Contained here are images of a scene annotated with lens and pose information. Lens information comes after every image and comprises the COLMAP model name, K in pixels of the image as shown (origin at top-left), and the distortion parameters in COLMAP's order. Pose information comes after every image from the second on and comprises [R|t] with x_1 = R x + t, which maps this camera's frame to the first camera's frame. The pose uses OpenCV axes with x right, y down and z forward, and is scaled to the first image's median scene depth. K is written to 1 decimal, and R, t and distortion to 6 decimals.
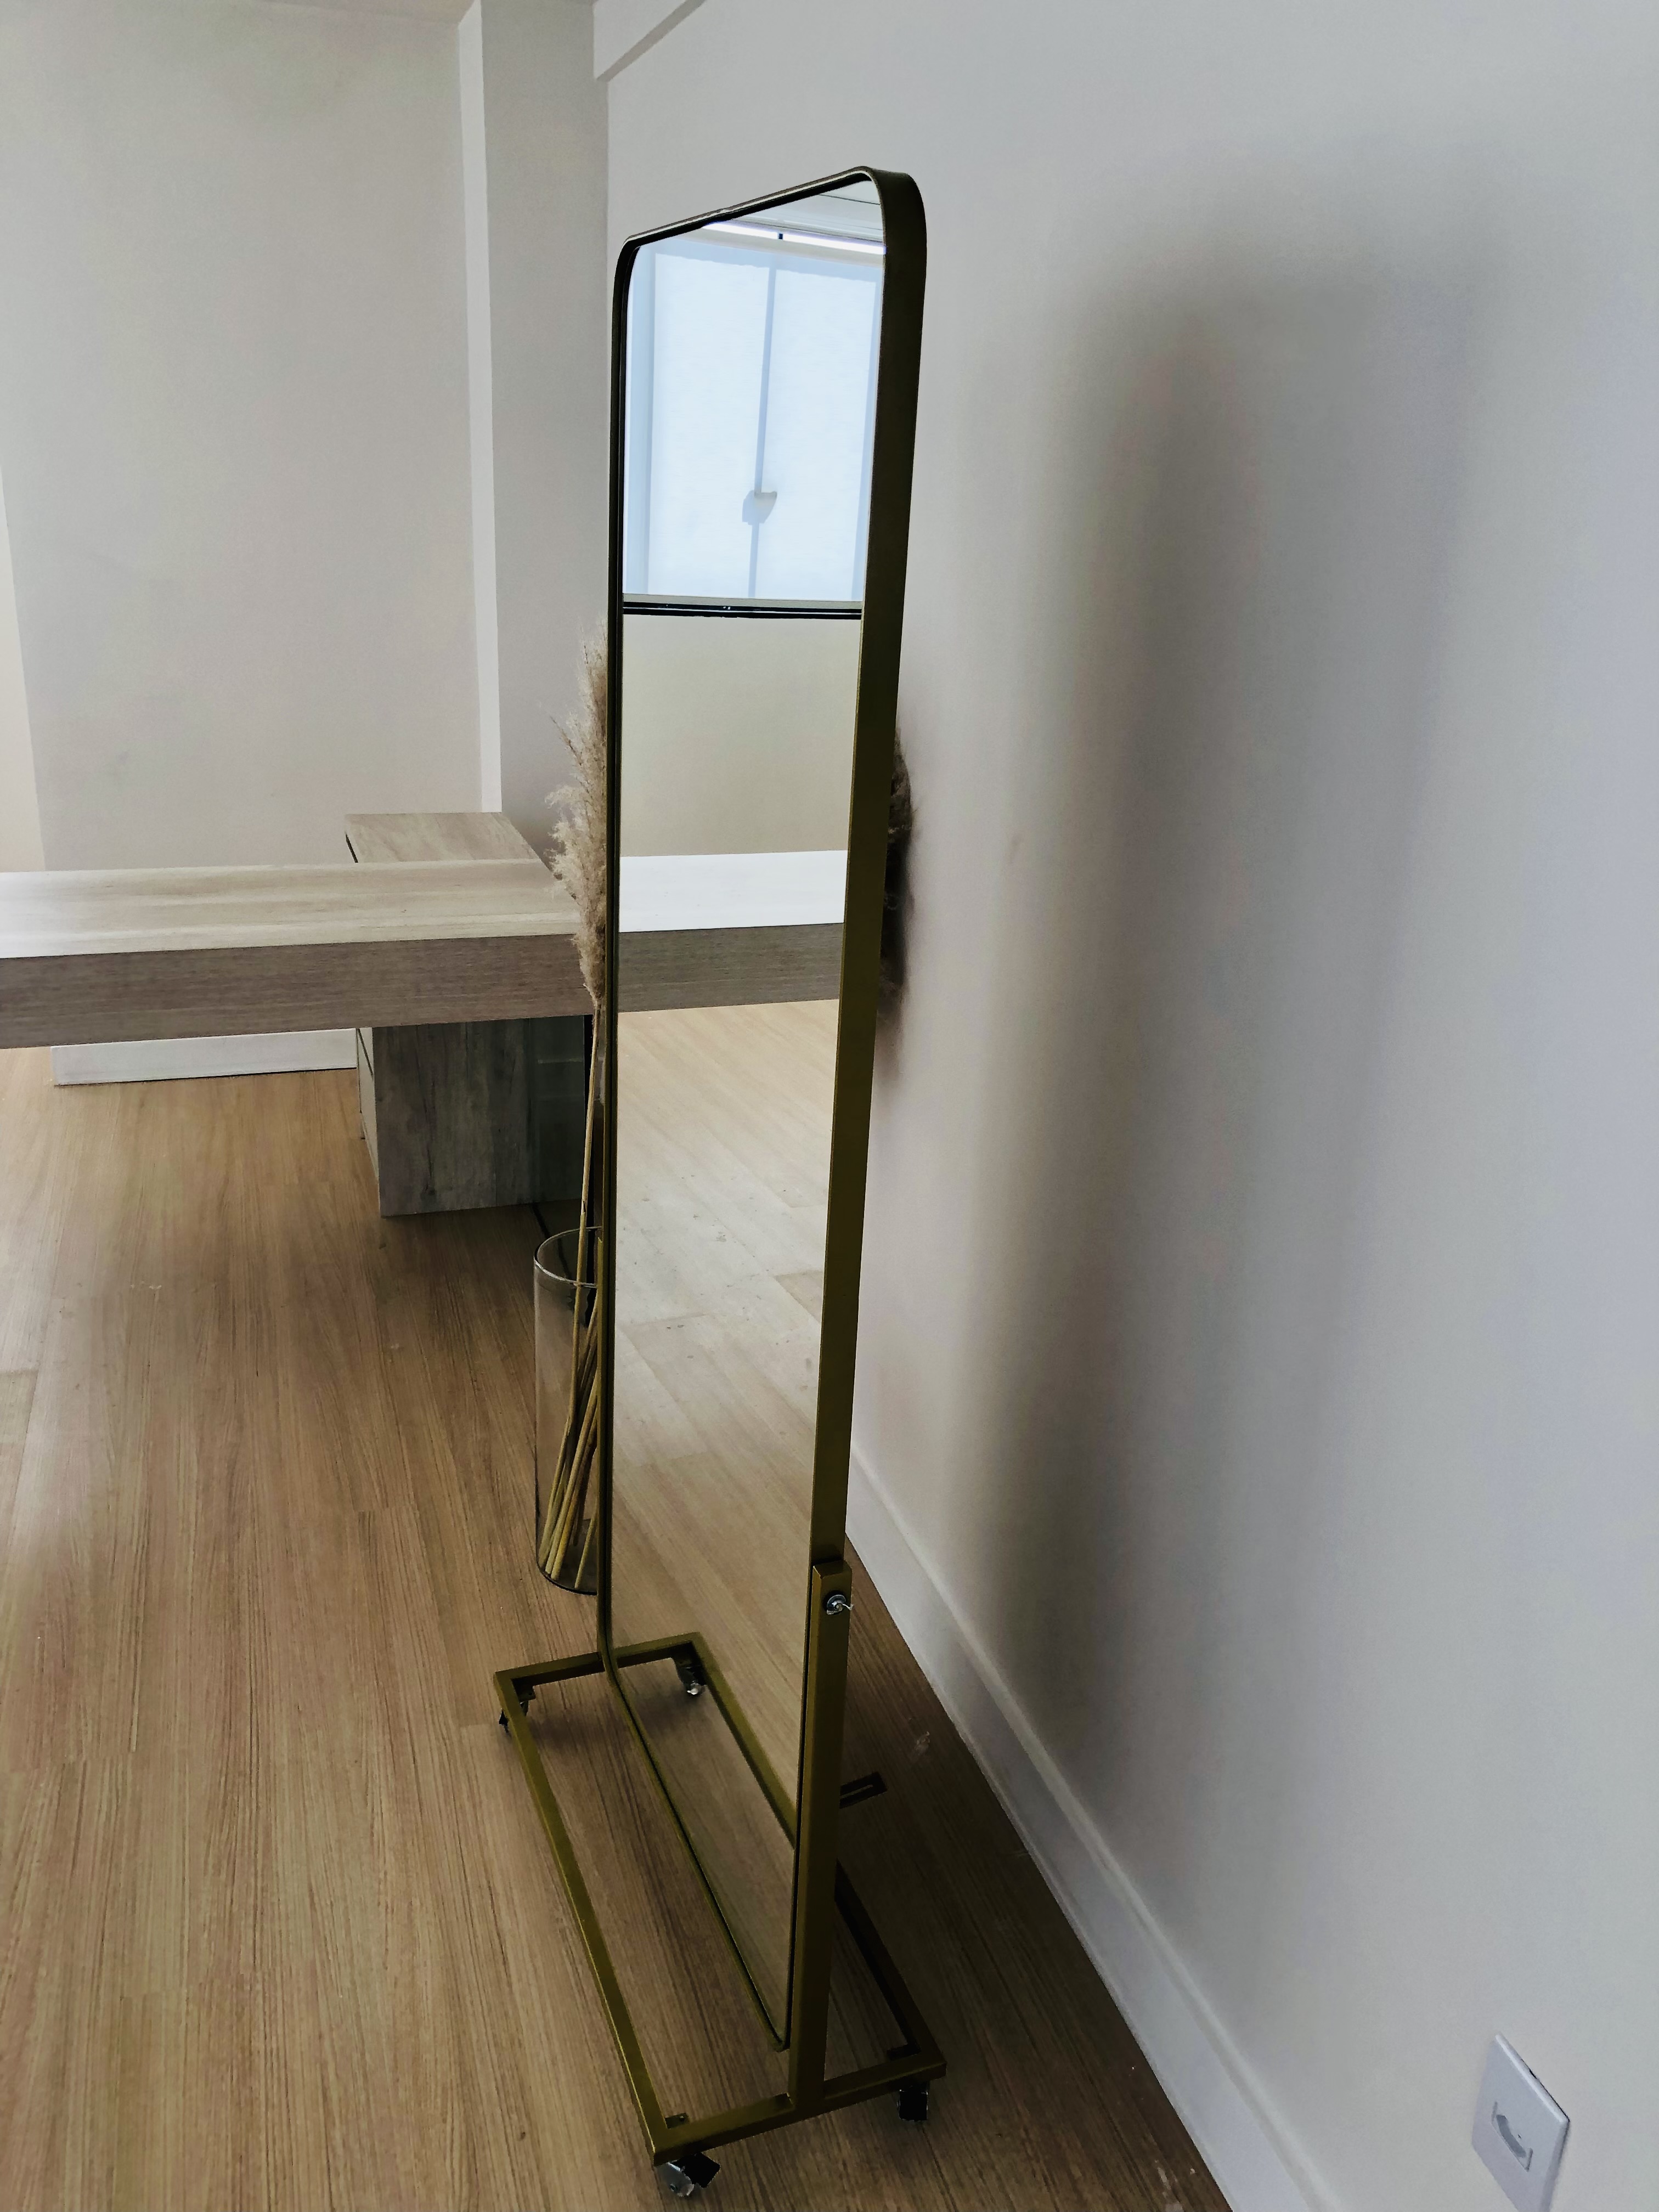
lens RADIAL K [[1791.8, 0, 824.6], [0, 1791.8, 1091.8], [0, 0, 1]] dist [0.032570, -0.041953]
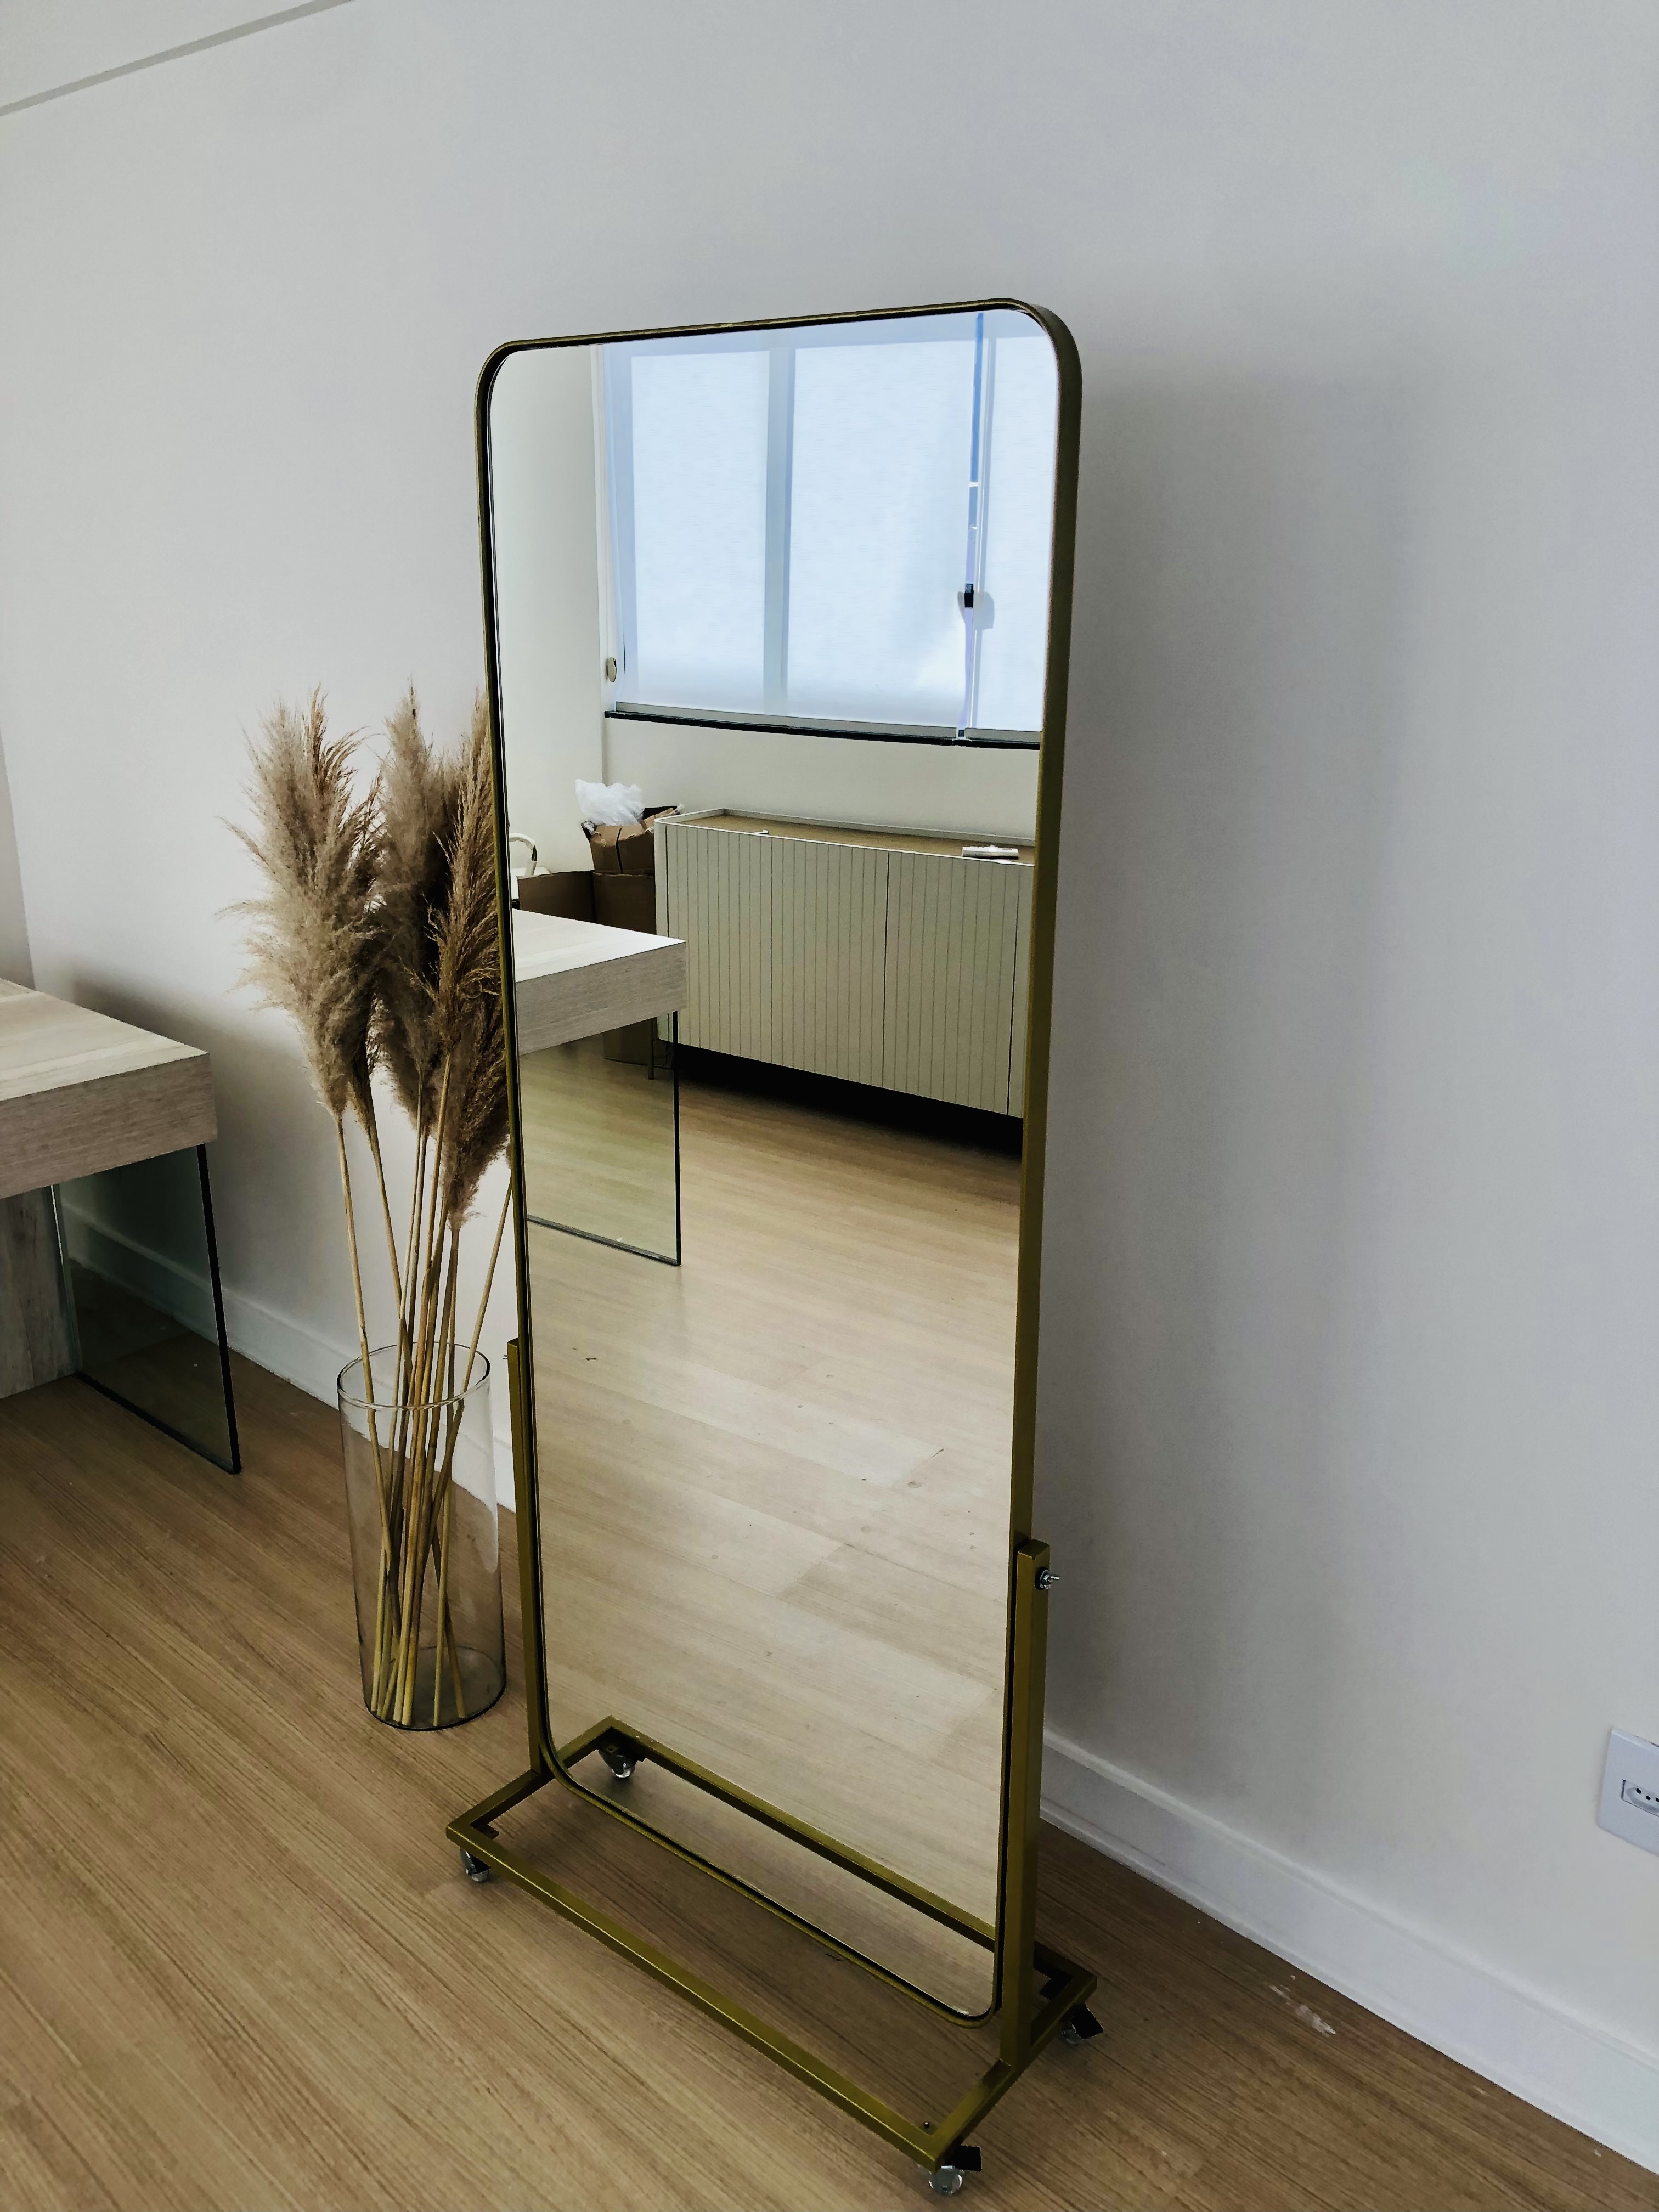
lens RADIAL K [[1791.8, 0, 815.6], [0, 1791.8, 1051.6], [0, 0, 1]] dist [0.032570, -0.041953]
pose [[0.875140, -0.179990, 0.449148, -0.422837], [0.200537, 0.979684, 0.001860, -0.044427], [-0.440358, 0.088443, 0.893456, 0.038721]]
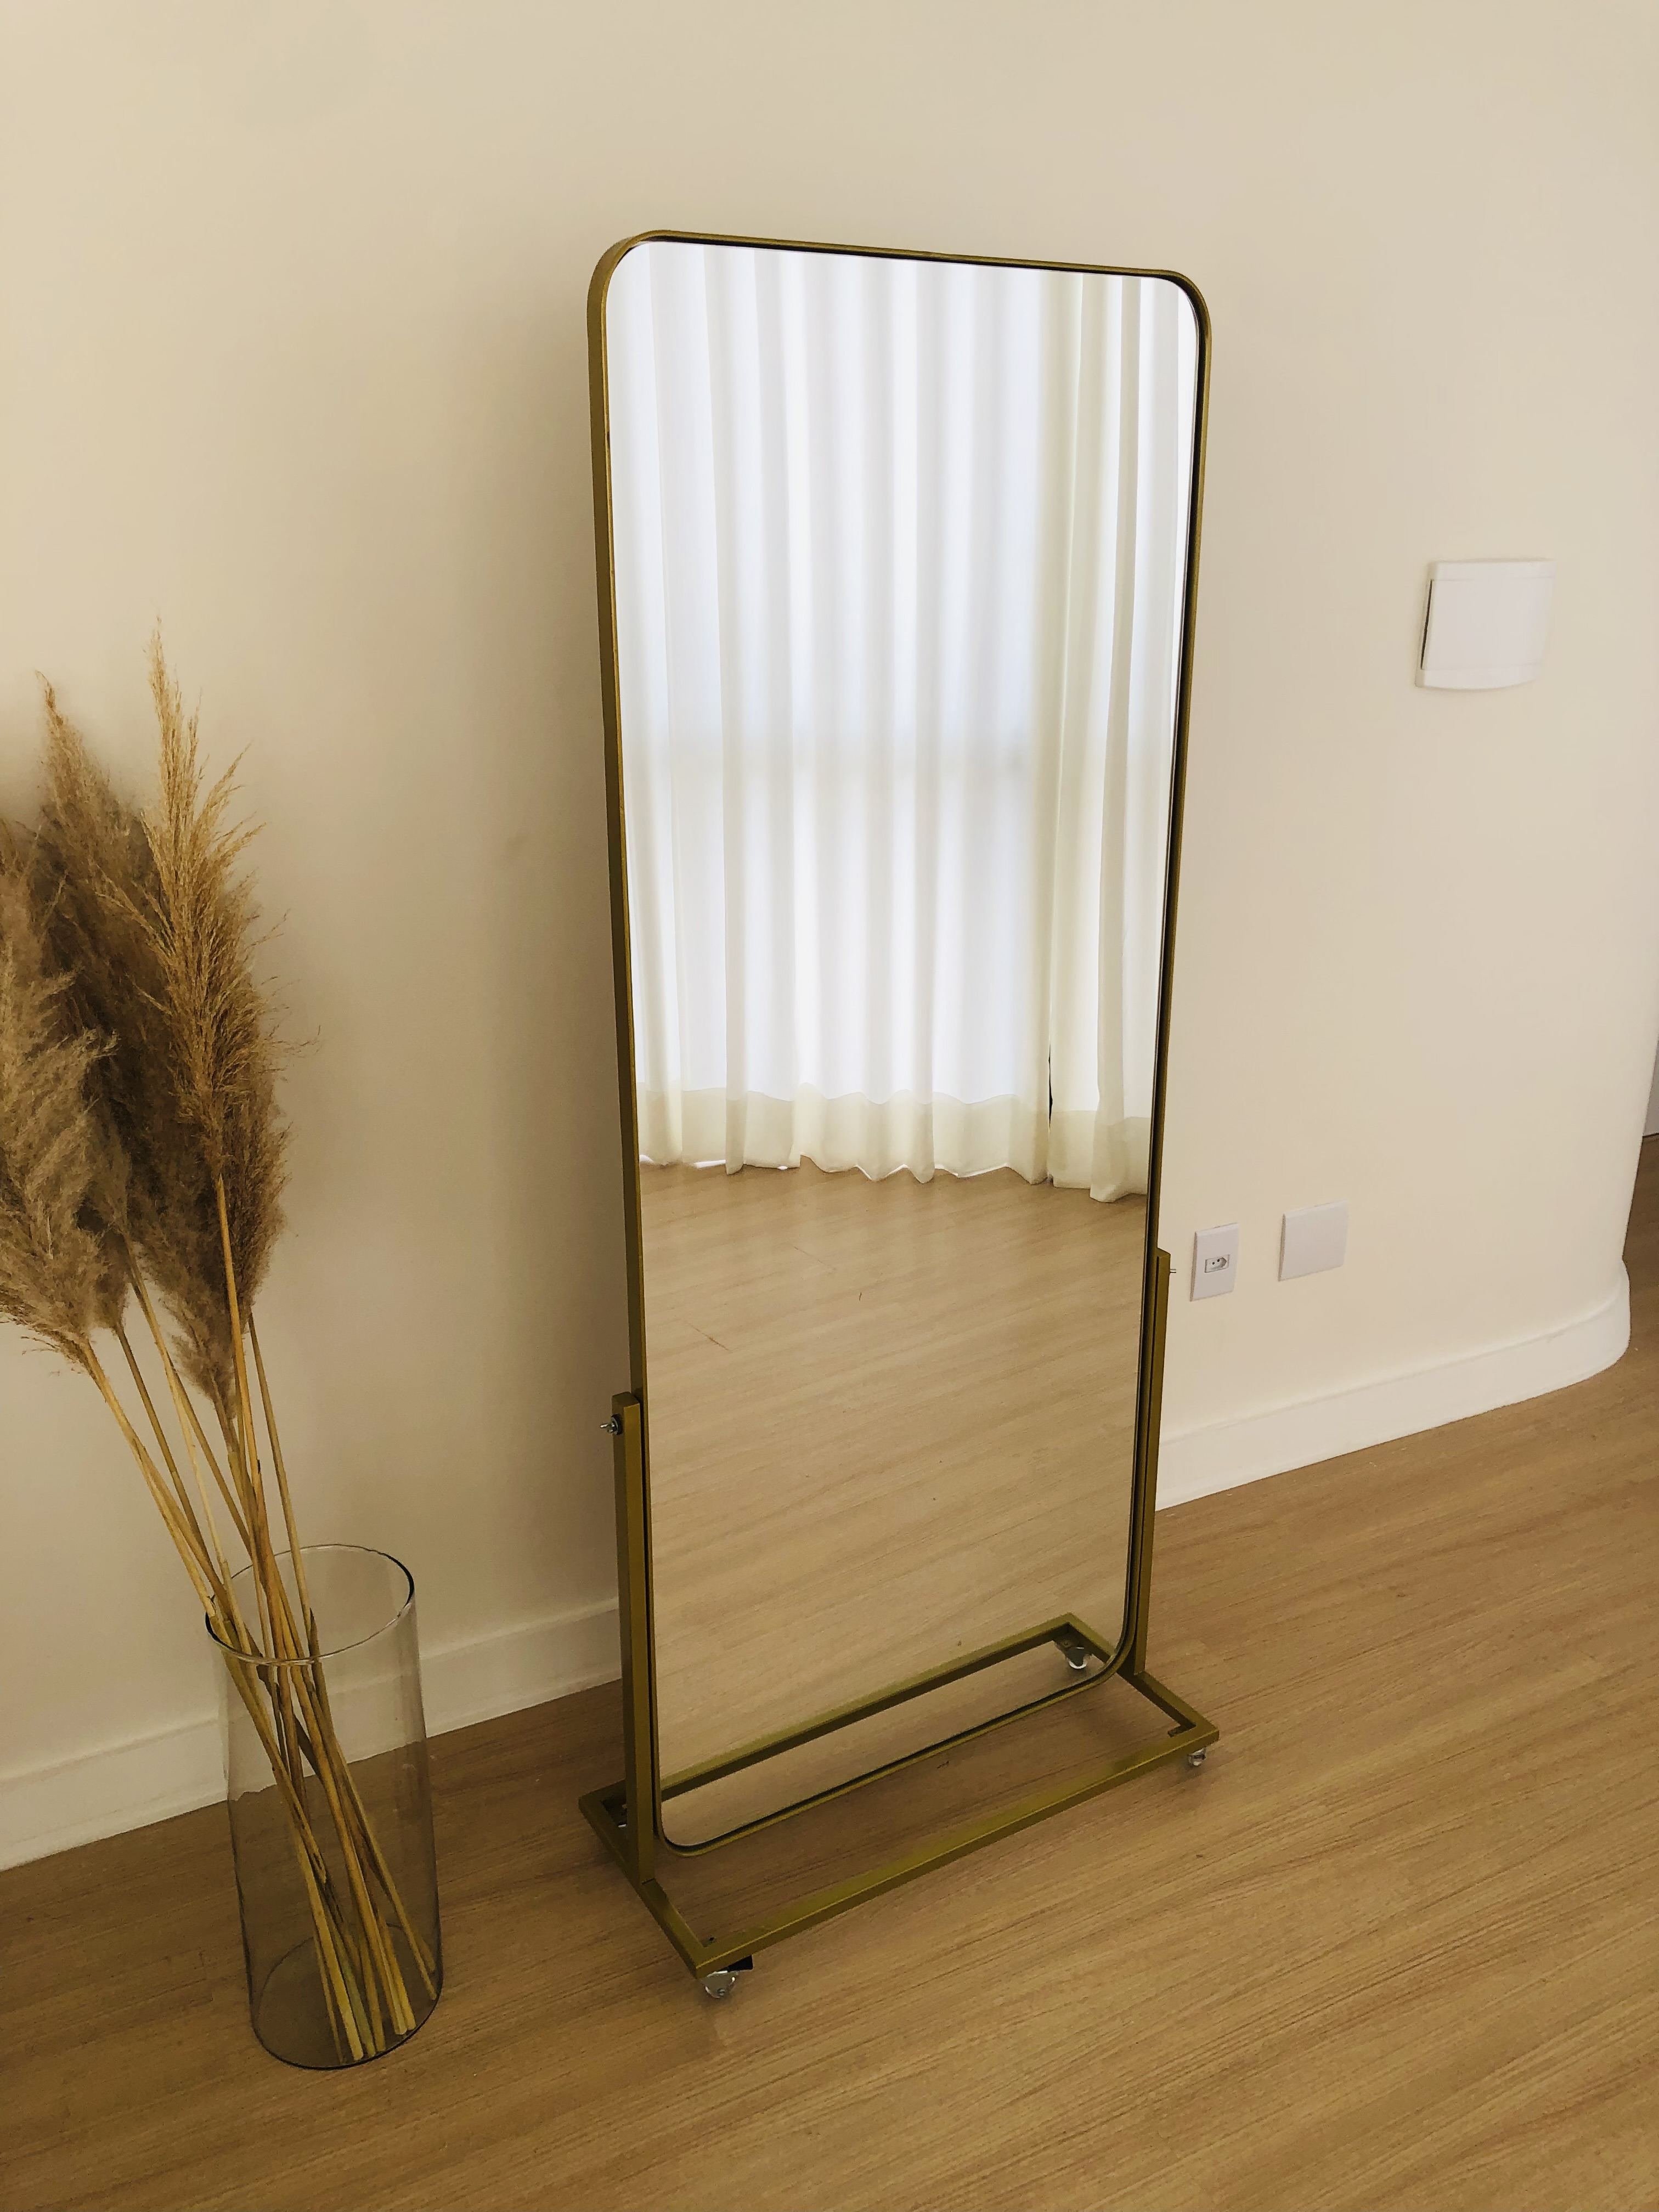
lens RADIAL K [[1791.8, 0, 839.6], [0, 1791.8, 1115.3], [0, 0, 1]] dist [0.032570, -0.041953]
pose [[-0.182656, -0.372935, 0.909701, -0.917882], [0.305984, 0.857754, 0.413077, -0.377387], [-0.934350, 0.353805, -0.042562, 0.968612]]
